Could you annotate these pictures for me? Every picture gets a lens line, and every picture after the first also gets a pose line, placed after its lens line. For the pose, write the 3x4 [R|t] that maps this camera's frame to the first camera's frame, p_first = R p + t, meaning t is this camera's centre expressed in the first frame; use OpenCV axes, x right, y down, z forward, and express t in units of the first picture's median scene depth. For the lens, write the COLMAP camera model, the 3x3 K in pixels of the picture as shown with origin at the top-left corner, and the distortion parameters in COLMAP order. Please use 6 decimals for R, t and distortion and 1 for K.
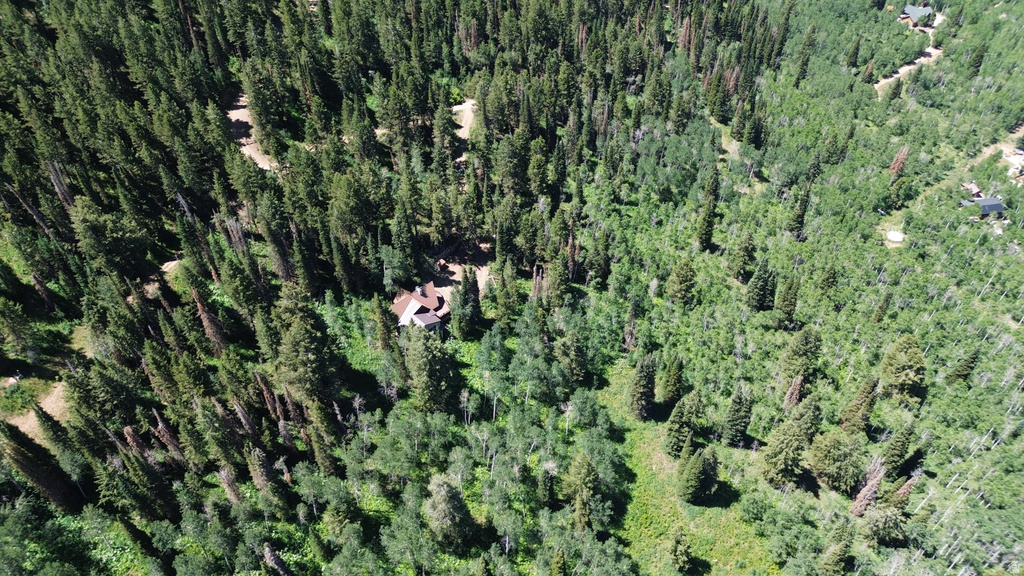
lens RADIAL K [[723.0, 0, 517.1], [0, 723.0, 291.7], [0, 0, 1]] dist [0.055443, -0.042267]
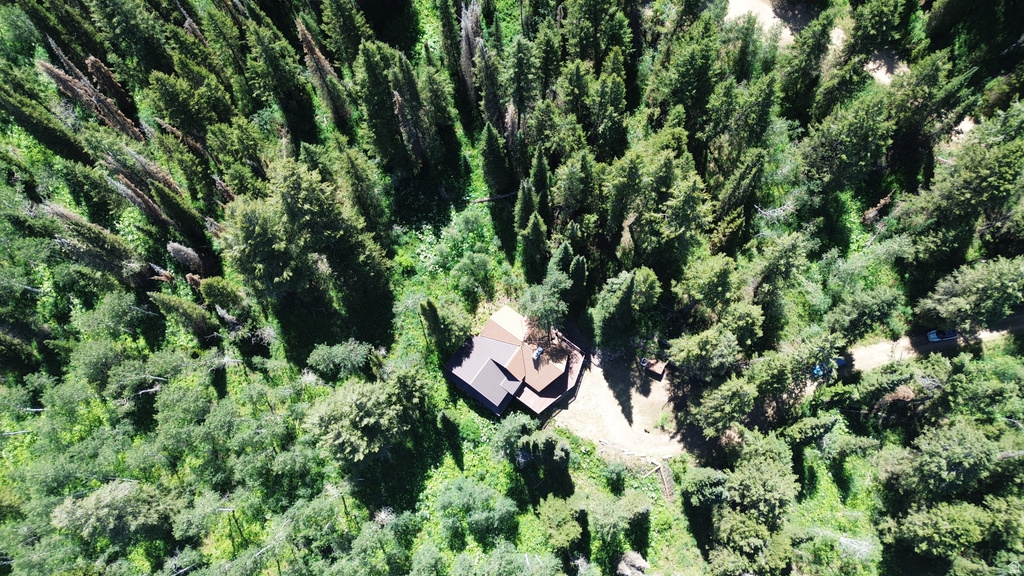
lens RADIAL K [[723.0, 0, 508.8], [0, 723.0, 284.2], [0, 0, 1]] dist [0.055443, -0.042267]
pose [[0.168882, 0.953042, -0.251377, -0.045961], [-0.680000, 0.297283, 0.670240, -0.336362], [0.713497, 0.057745, 0.698274, 0.536287]]
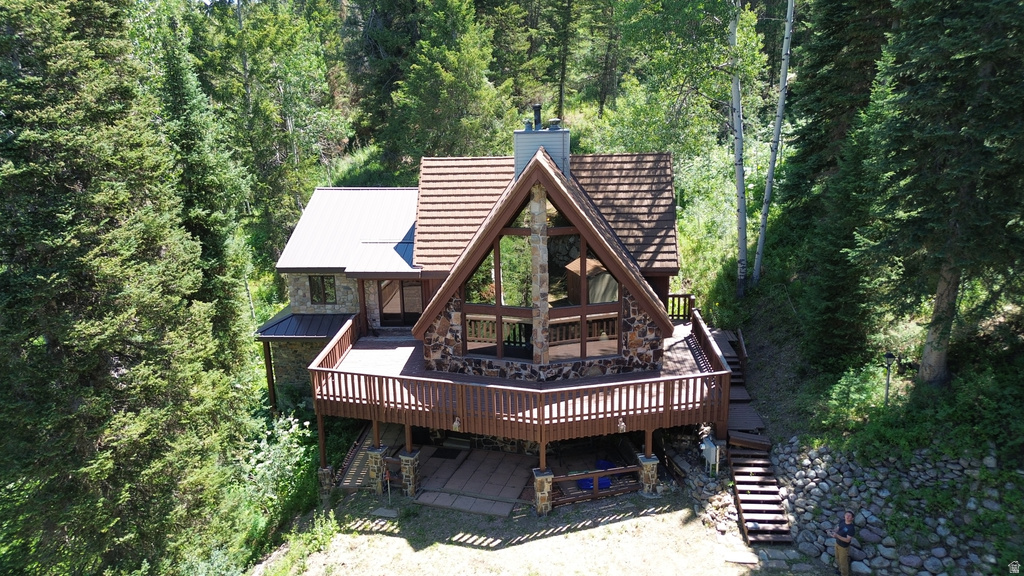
lens RADIAL K [[723.0, 0, 511.4], [0, 723.0, 295.7], [0, 0, 1]] dist [0.055443, -0.042267]
pose [[-0.738255, 0.192597, -0.646441, -0.042662], [-0.467009, 0.545573, 0.695883, -0.065010], [0.486706, 0.815633, -0.312827, 0.951147]]
